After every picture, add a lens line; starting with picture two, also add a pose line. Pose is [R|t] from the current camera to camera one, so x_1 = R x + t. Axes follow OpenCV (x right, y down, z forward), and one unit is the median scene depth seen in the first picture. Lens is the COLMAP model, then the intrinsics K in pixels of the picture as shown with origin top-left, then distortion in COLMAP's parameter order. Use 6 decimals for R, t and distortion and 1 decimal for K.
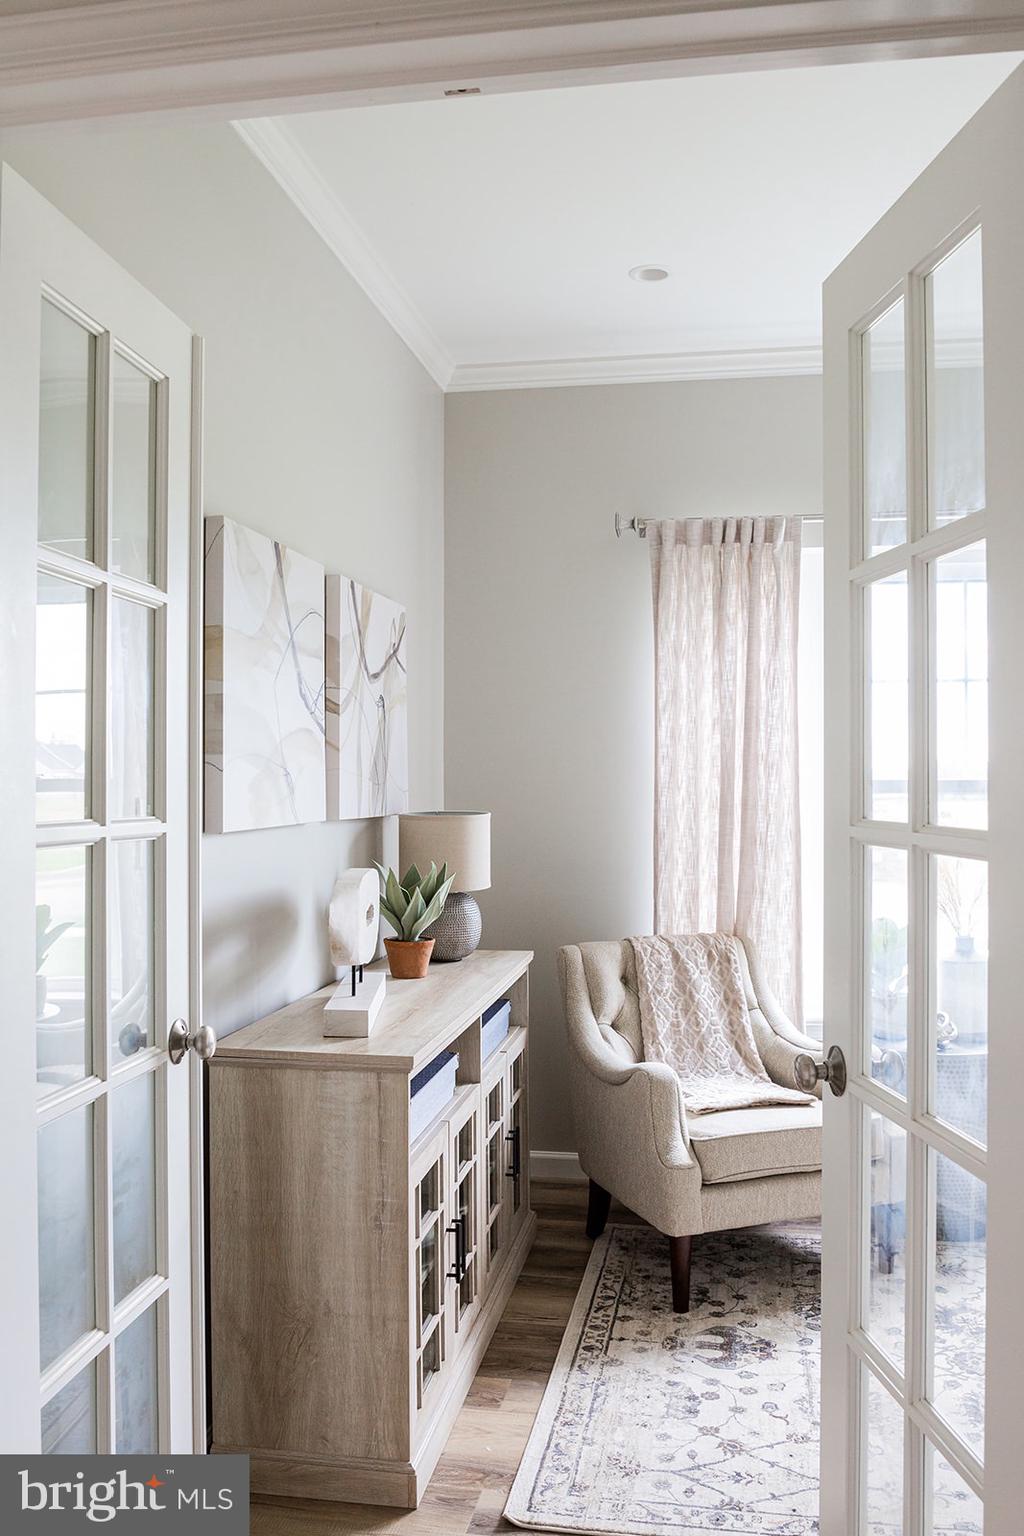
lens RADIAL K [[1370.9, 0, 514.5], [0, 1370.9, 769.2], [0, 0, 1]] dist [-0.022106, 0.014692]
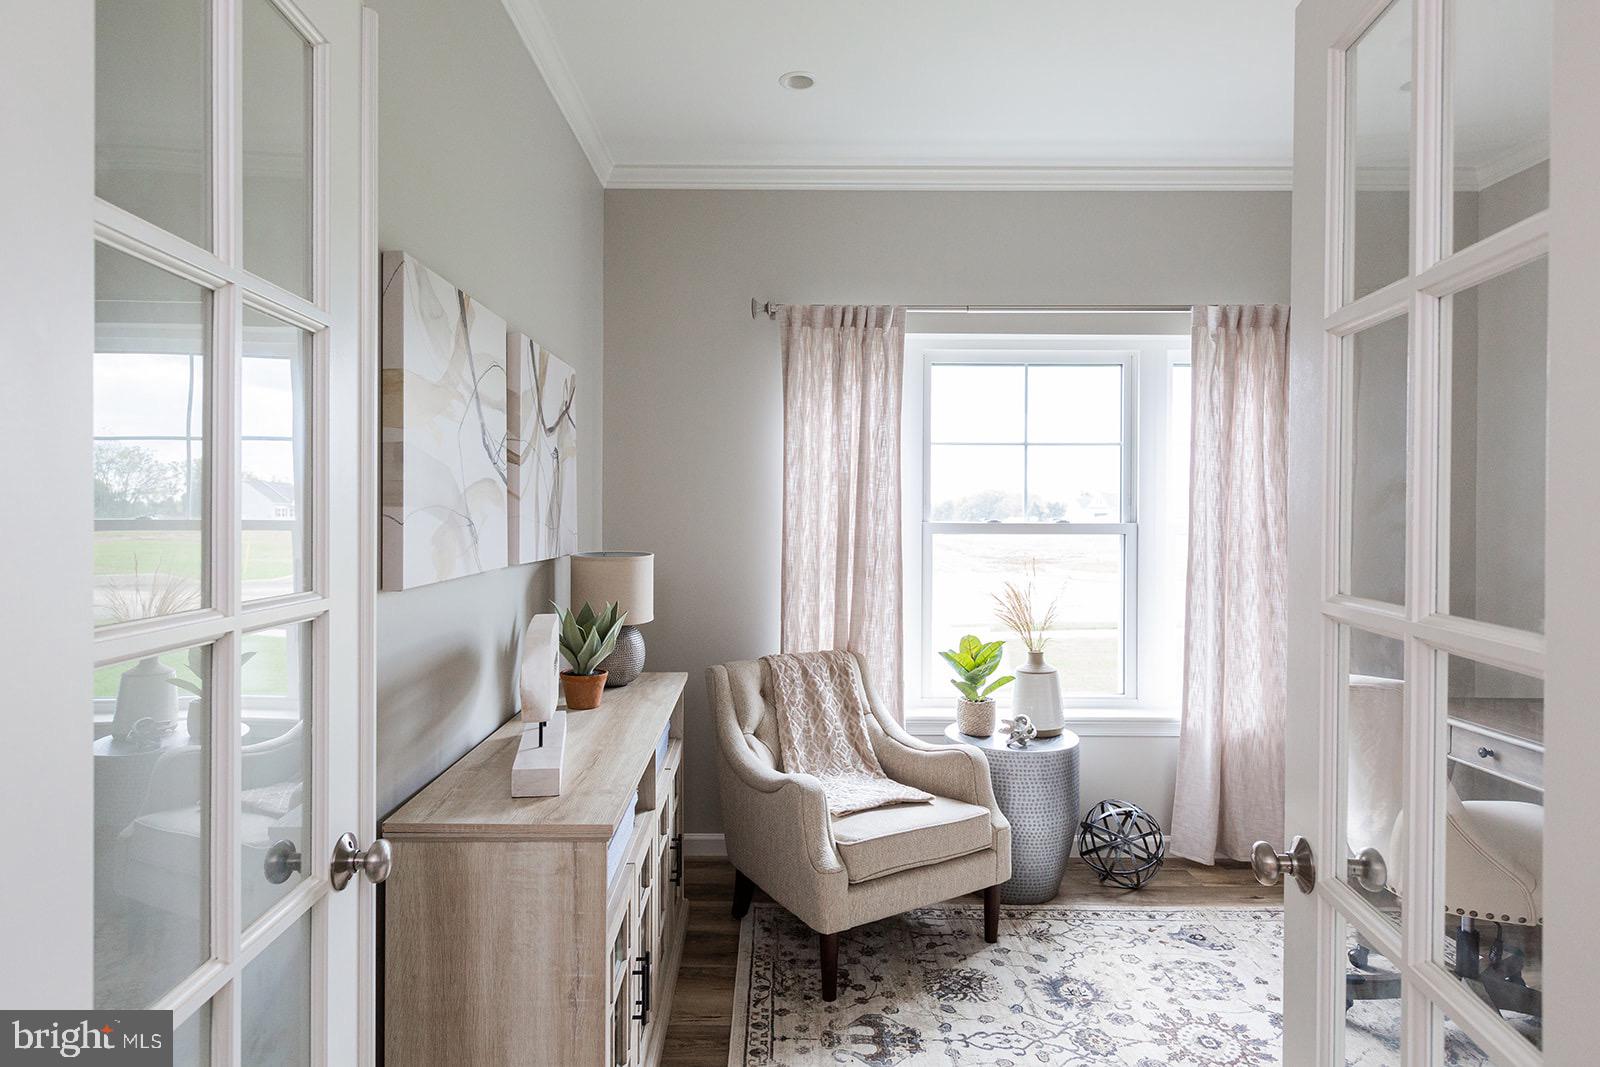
lens RADIAL K [[914.8, 0, 770.8], [0, 914.8, 513.2], [0, 0, 1]] dist [0.018438, -0.007738]
pose [[0.985396, 0.004104, 0.170227, -0.055762], [-0.006092, 0.999919, 0.011163, -0.011578], [-0.170167, -0.012037, 0.985342, 0.263257]]
